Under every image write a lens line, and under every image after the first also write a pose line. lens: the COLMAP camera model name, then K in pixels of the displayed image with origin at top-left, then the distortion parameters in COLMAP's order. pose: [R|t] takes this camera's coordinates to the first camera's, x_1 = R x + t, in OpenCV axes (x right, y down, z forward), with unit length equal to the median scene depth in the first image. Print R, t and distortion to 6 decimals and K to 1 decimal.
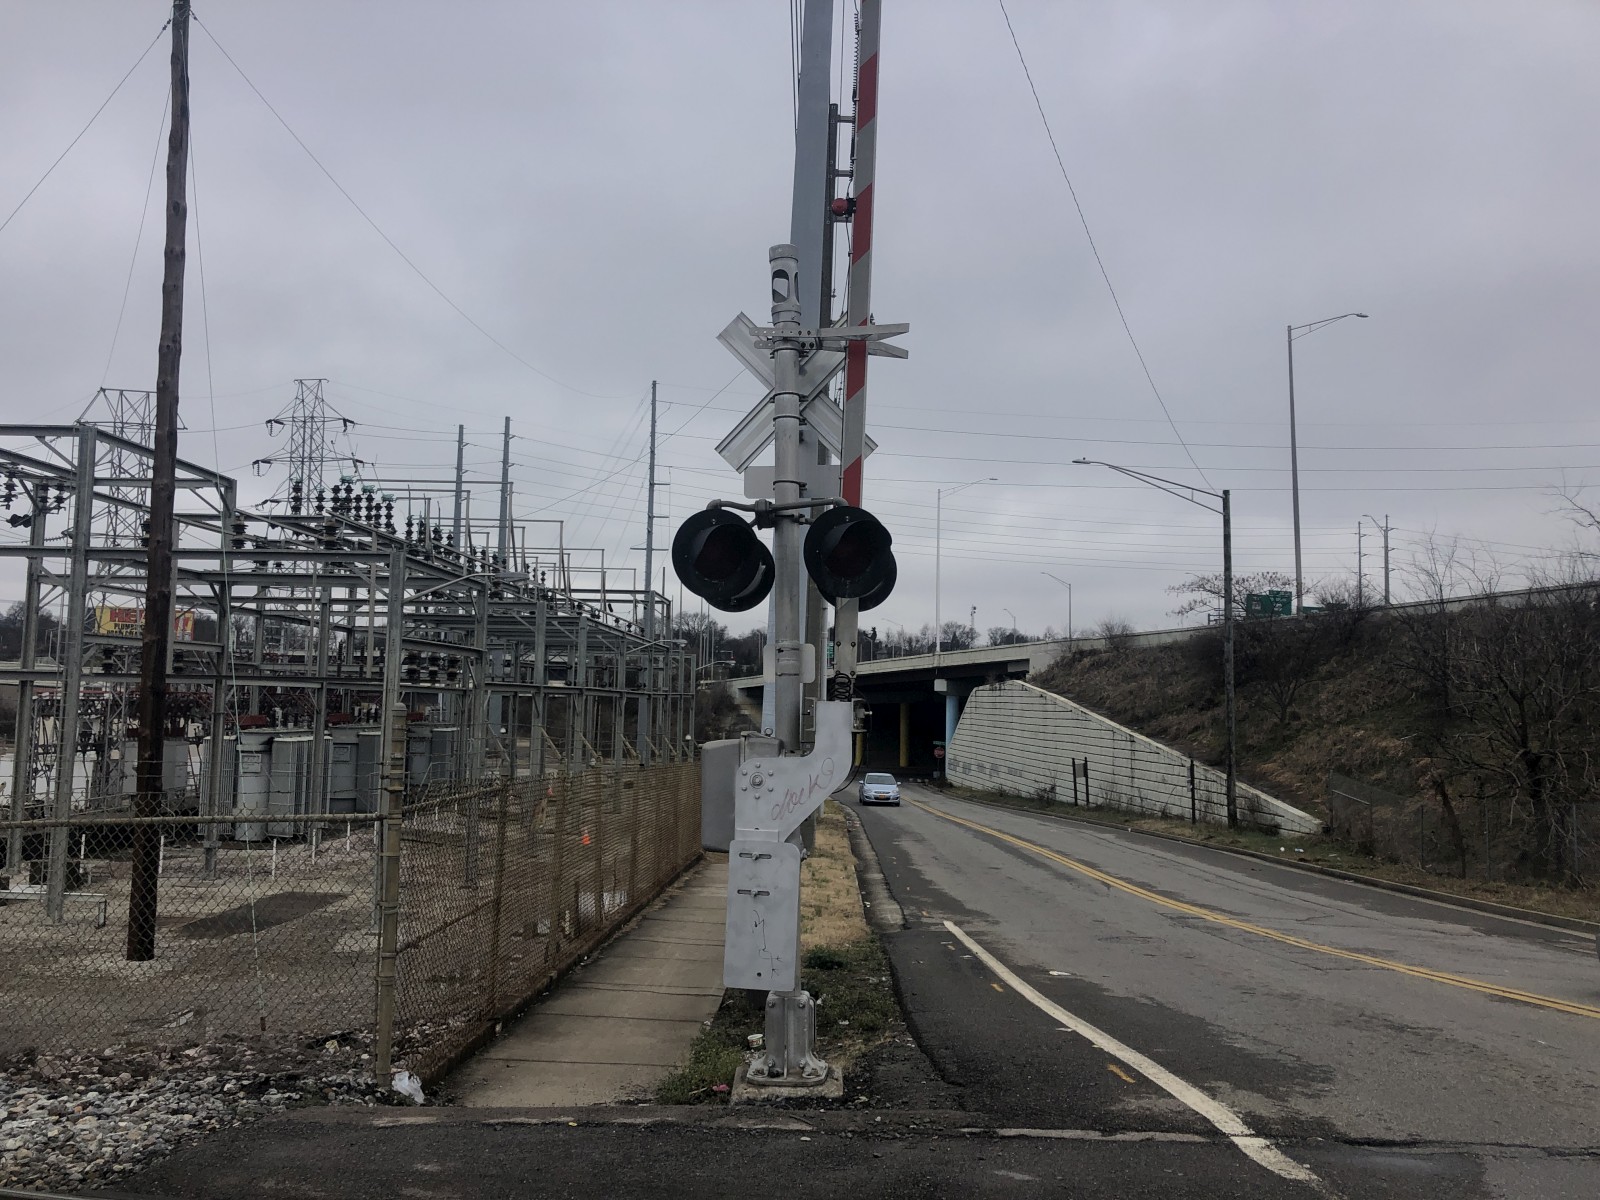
lens RADIAL K [[1293.3, 0, 788.8], [0, 1293.3, 590.1], [0, 0, 1]] dist [0.034700, -0.041713]
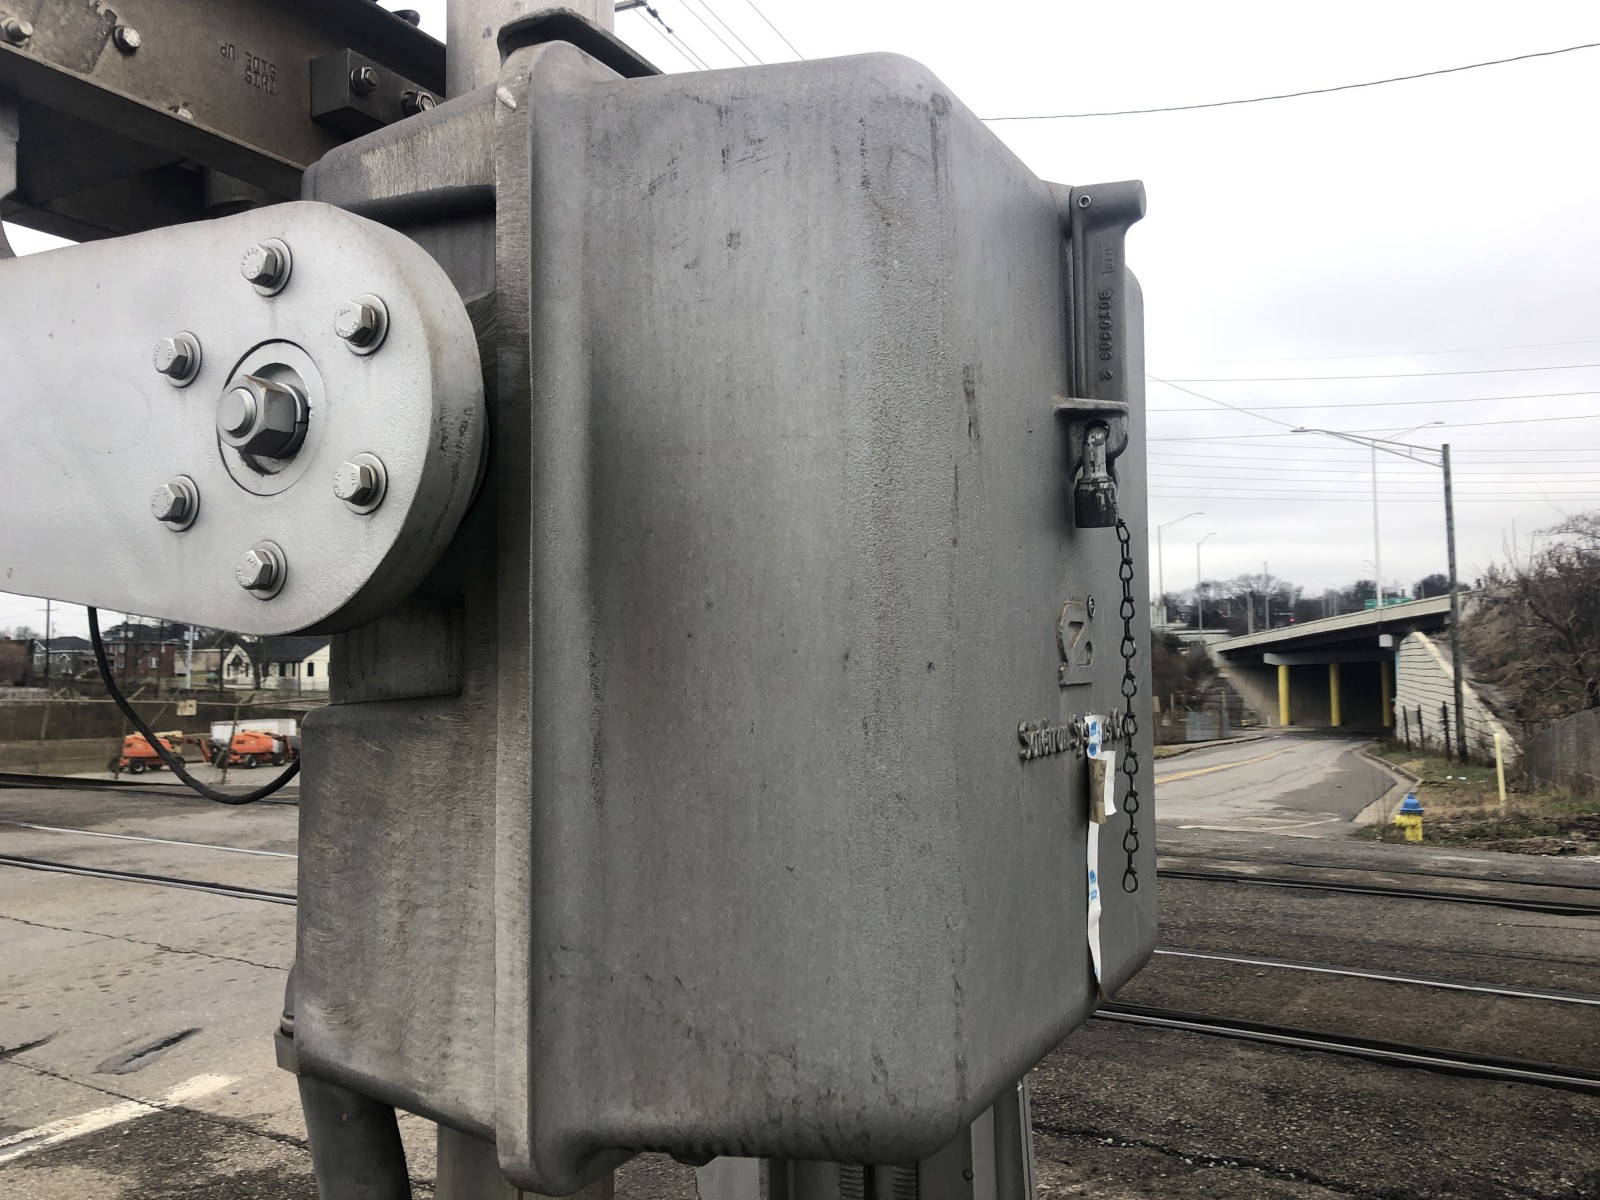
lens RADIAL K [[1293.3, 0, 790.9], [0, 1293.3, 584.0], [0, 0, 1]] dist [0.034700, -0.041713]
pose [[0.902780, -0.056947, -0.426315, 0.187343], [0.063866, 0.997957, 0.001939, 0.000124], [0.425333, -0.028978, 0.904573, -0.113021]]
